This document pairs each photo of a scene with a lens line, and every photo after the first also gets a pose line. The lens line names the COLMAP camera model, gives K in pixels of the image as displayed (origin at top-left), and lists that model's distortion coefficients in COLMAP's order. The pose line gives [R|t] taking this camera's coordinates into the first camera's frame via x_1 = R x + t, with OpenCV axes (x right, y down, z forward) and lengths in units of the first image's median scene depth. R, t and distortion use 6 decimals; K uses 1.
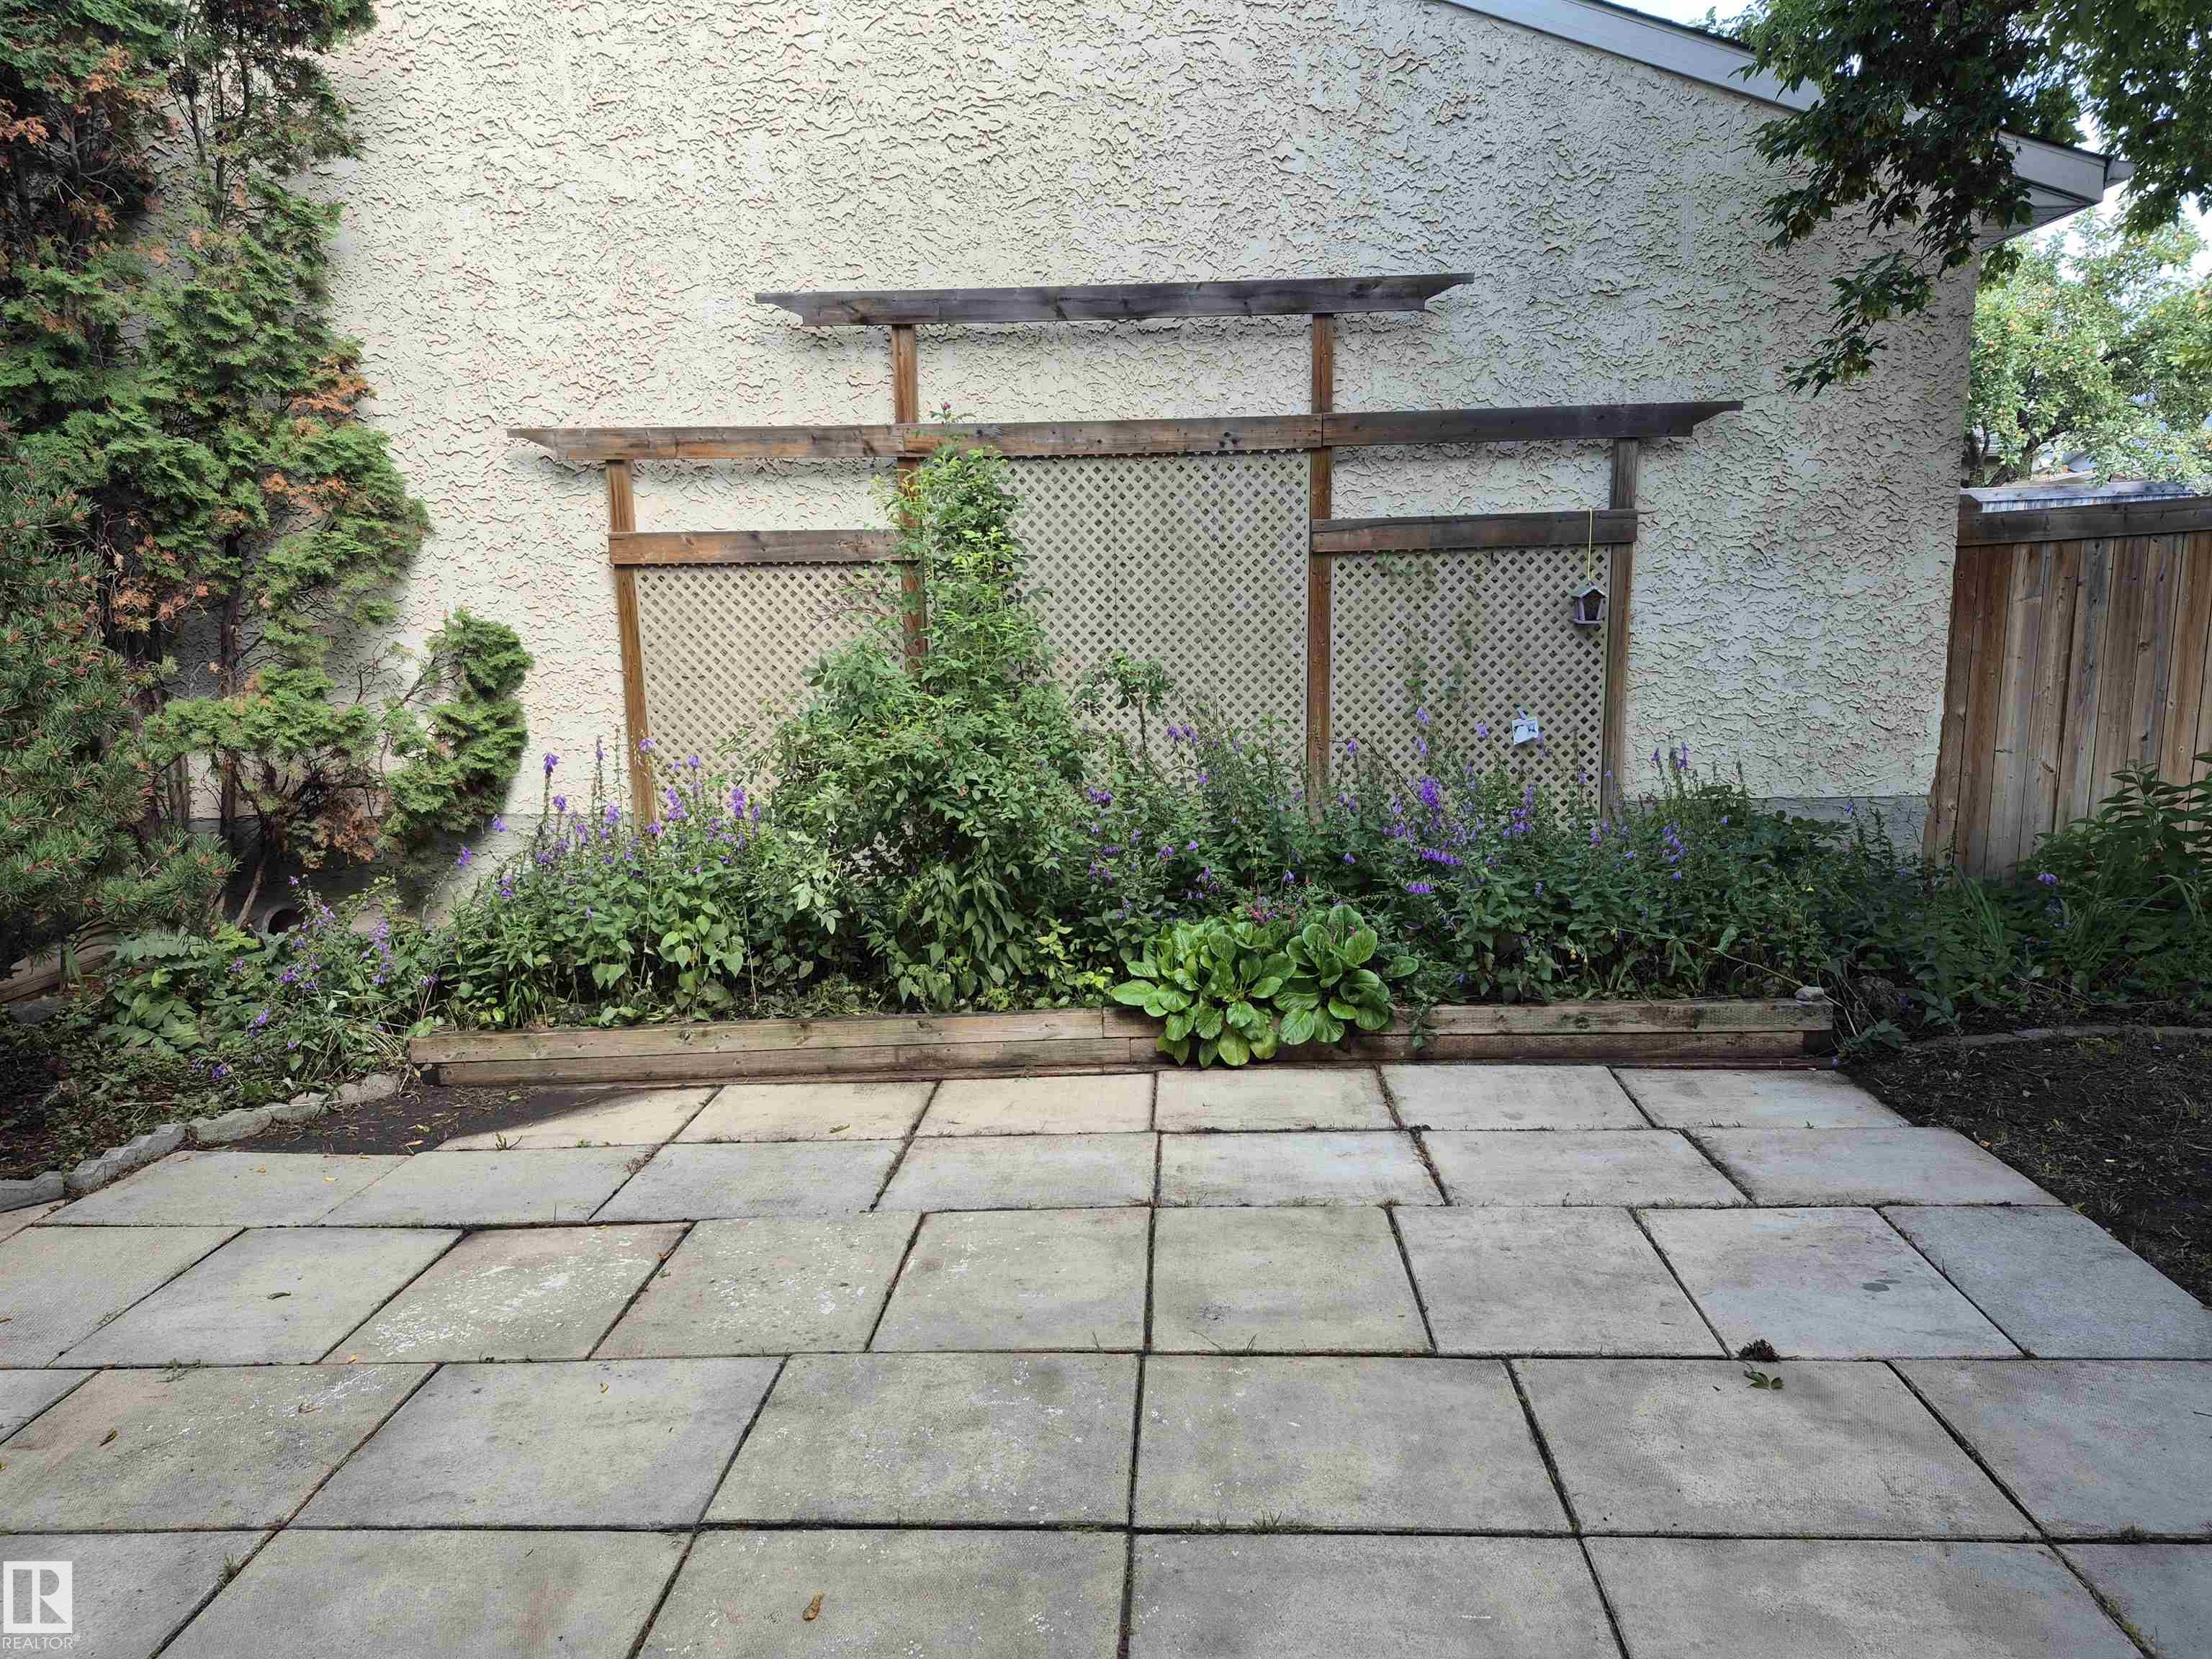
lens RADIAL K [[1532.7, 0, 1121.4], [0, 1532.7, 841.9], [0, 0, 1]] dist [0.080014, -0.082282]
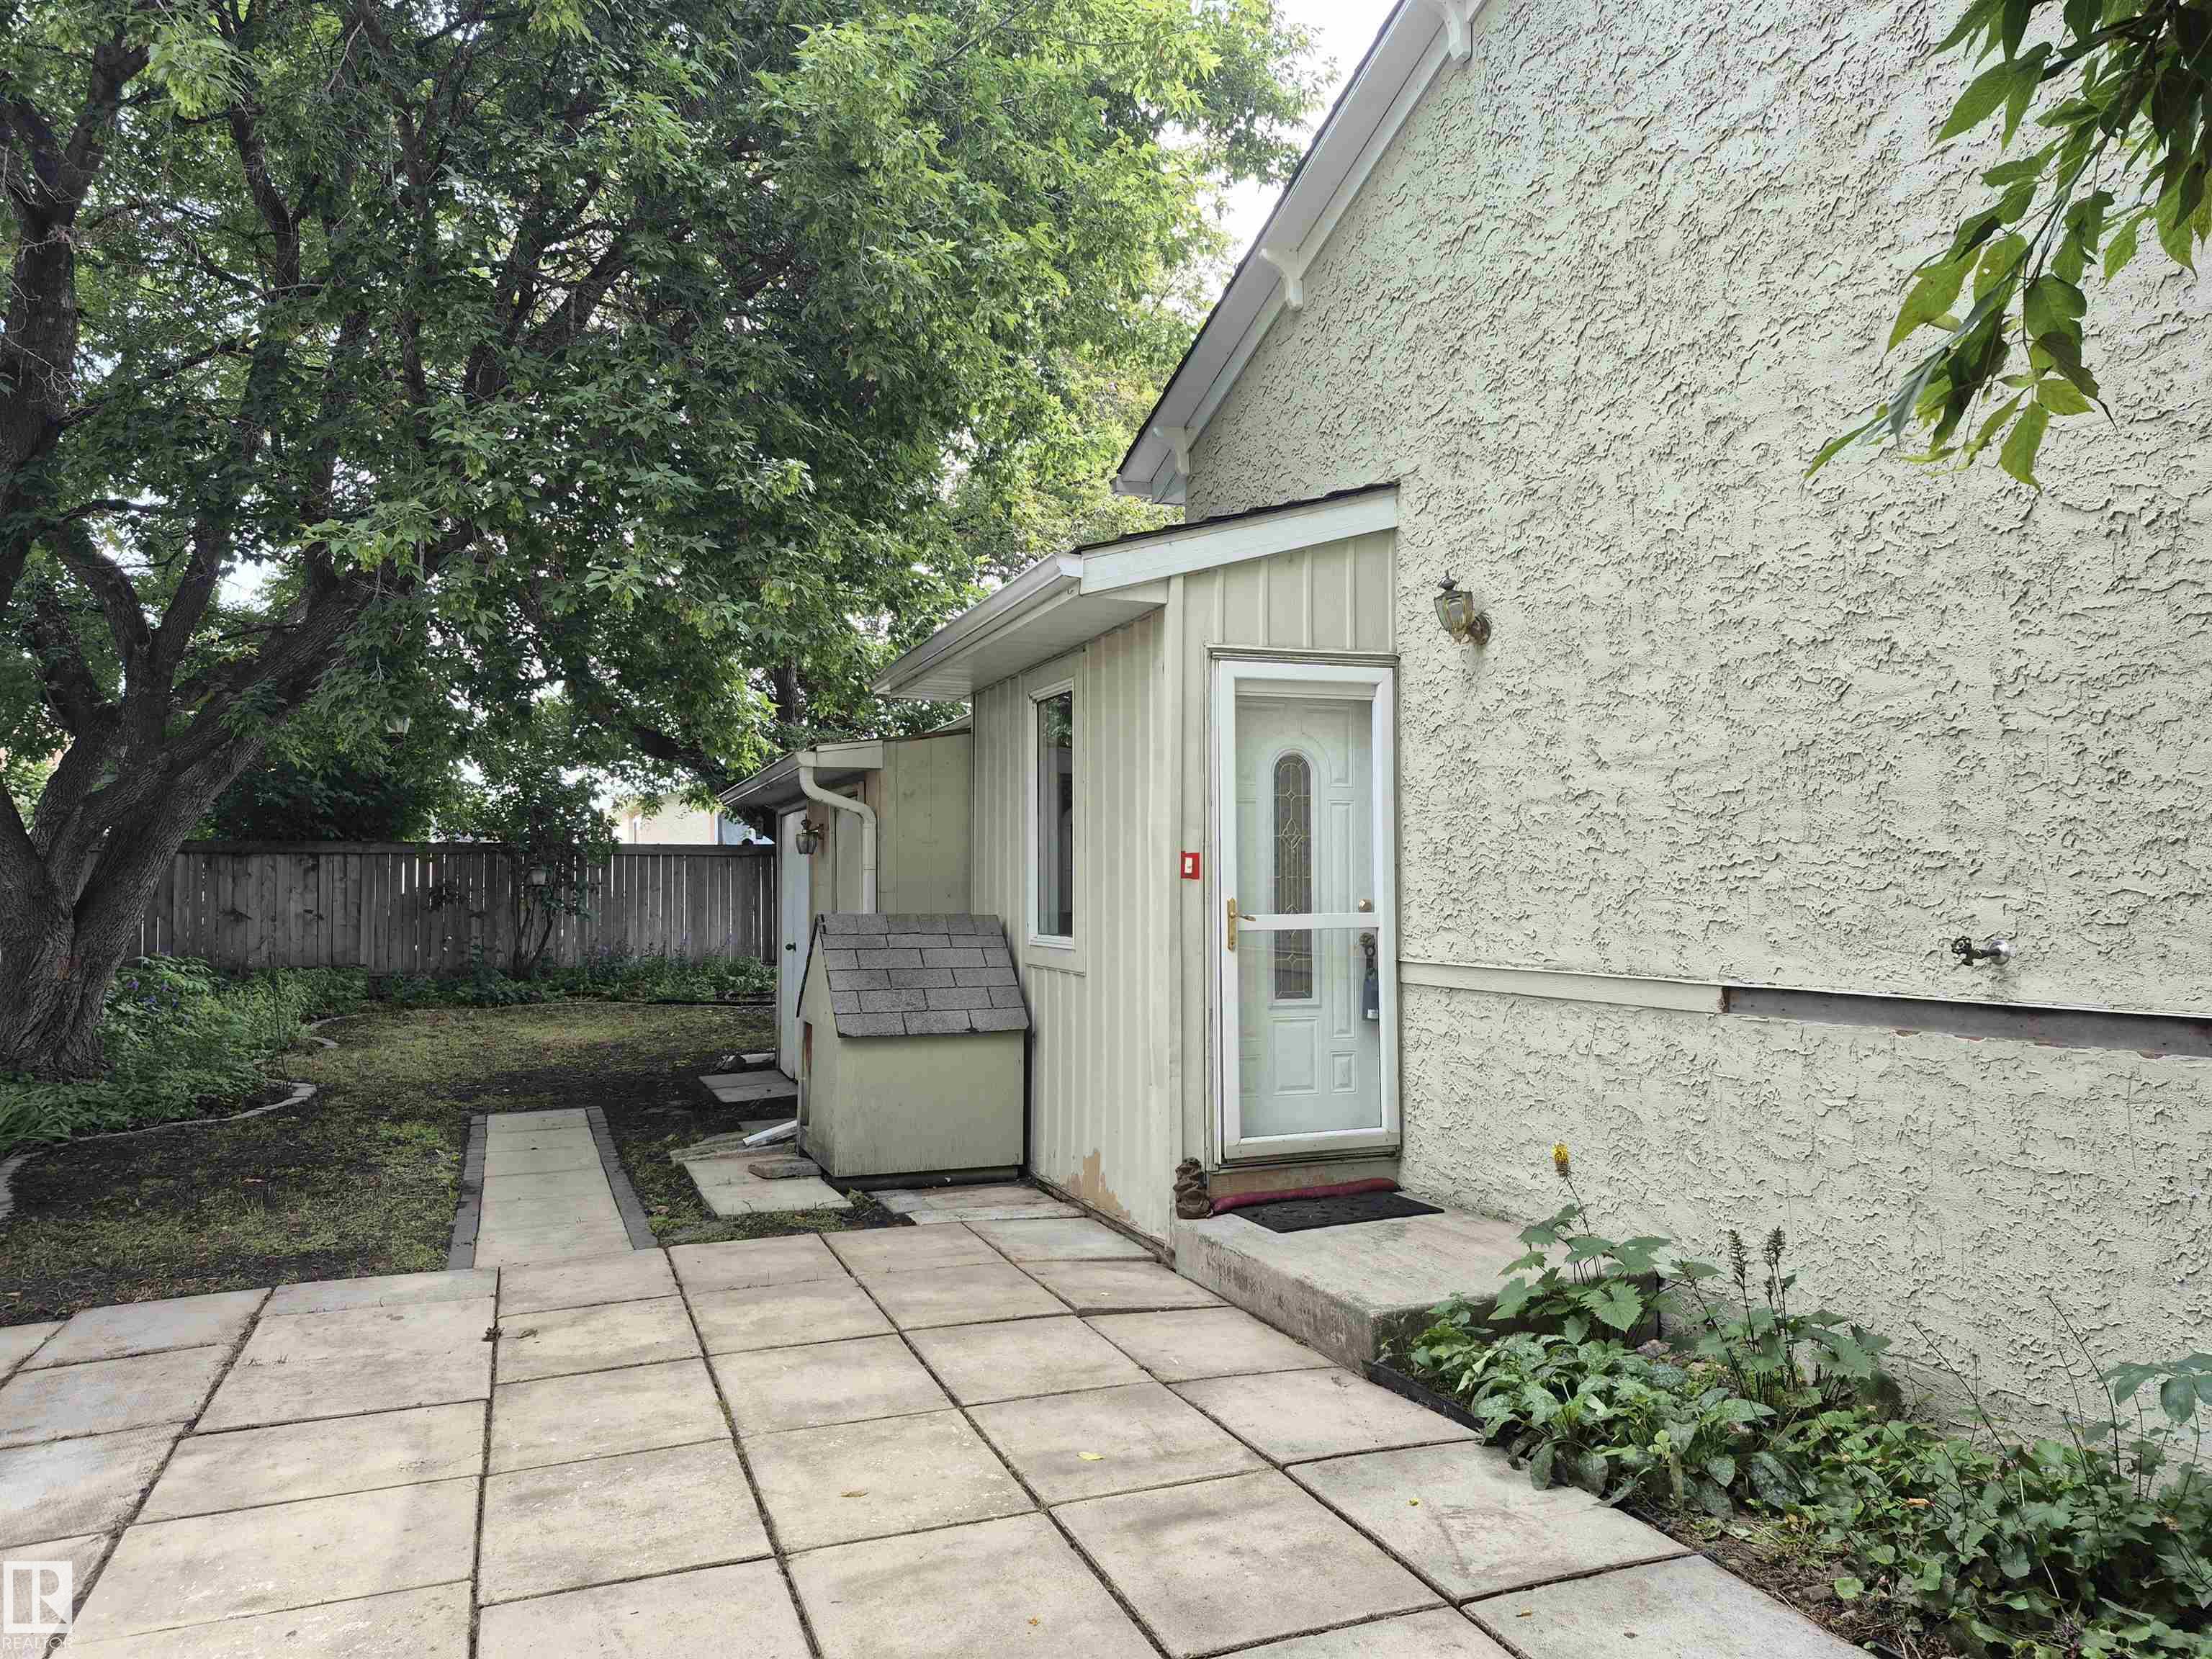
lens RADIAL K [[1532.7, 0, 1117.3], [0, 1532.7, 833.4], [0, 0, 1]] dist [0.080014, -0.082282]
pose [[-0.407834, 0.061030, 0.911014, -0.774330], [0.177798, 0.983972, 0.013677, -0.046522], [-0.895578, 0.167554, -0.412148, 0.589171]]
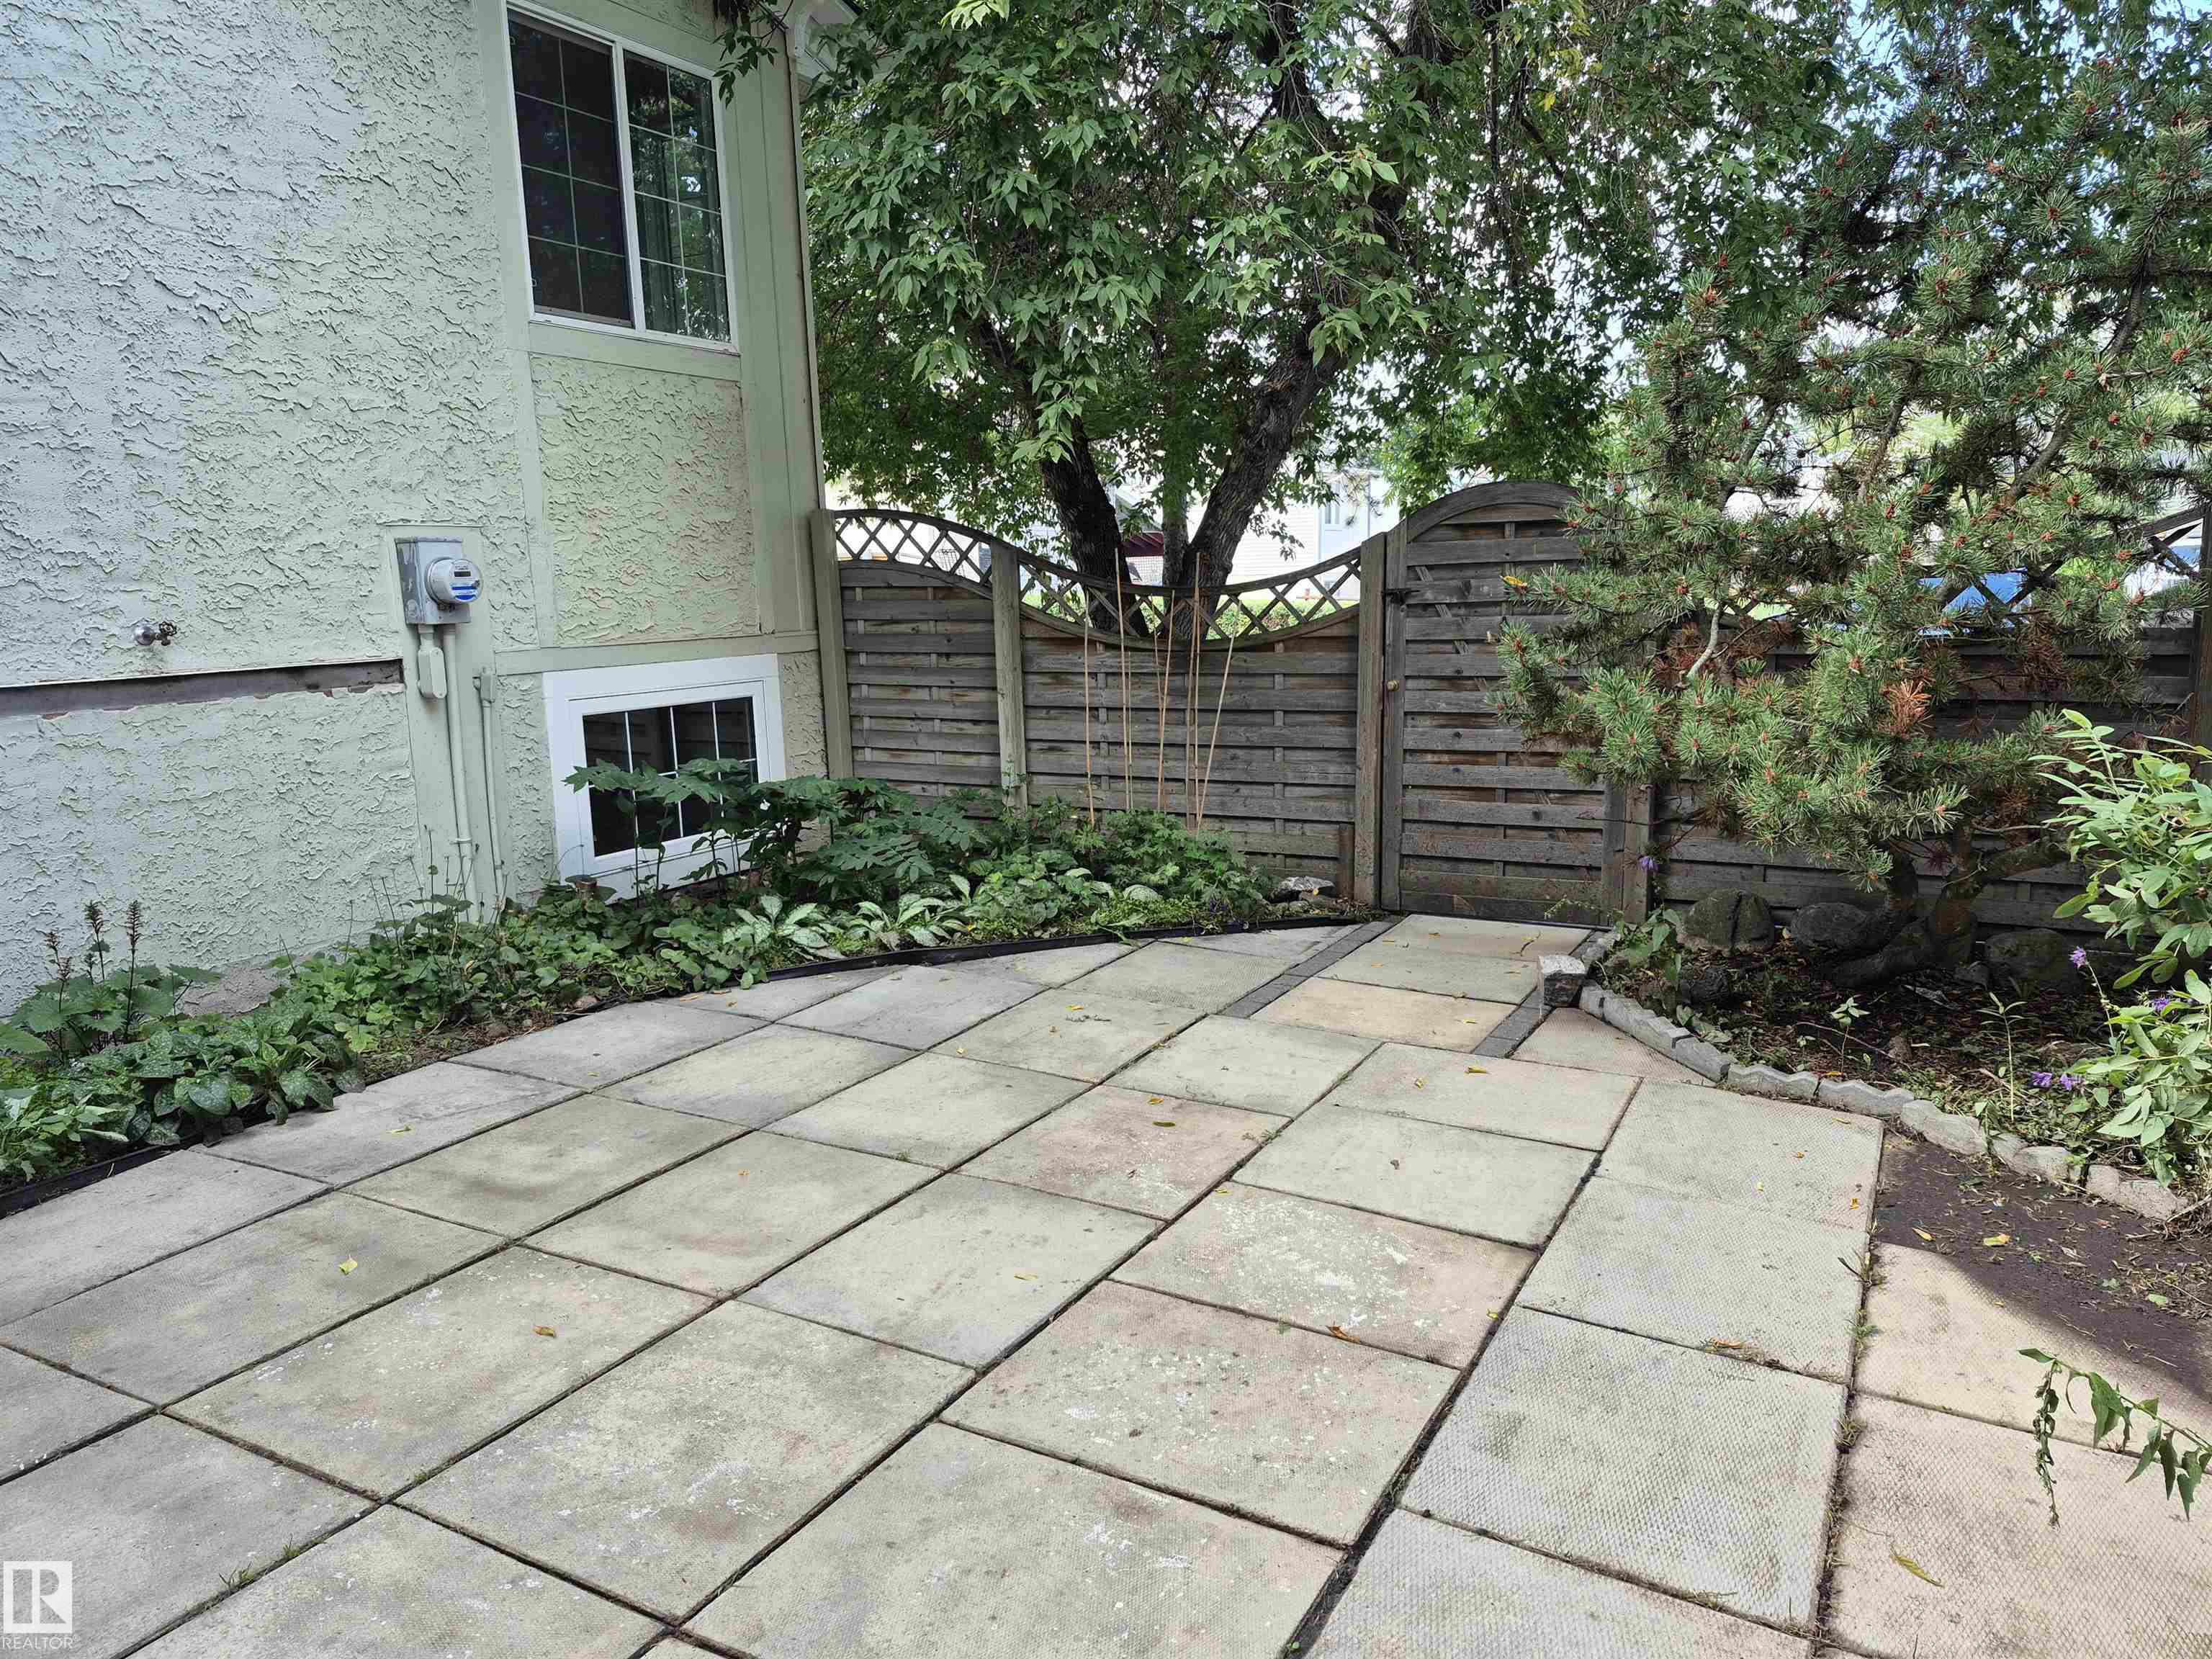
lens RADIAL K [[1532.7, 0, 1101.8], [0, 1532.7, 844.2], [0, 0, 1]] dist [0.080014, -0.082282]
pose [[-0.440257, 0.189538, -0.877639, 0.268531], [-0.127189, 0.954443, 0.269927, -0.108005], [0.888818, 0.230463, -0.396093, 0.809855]]
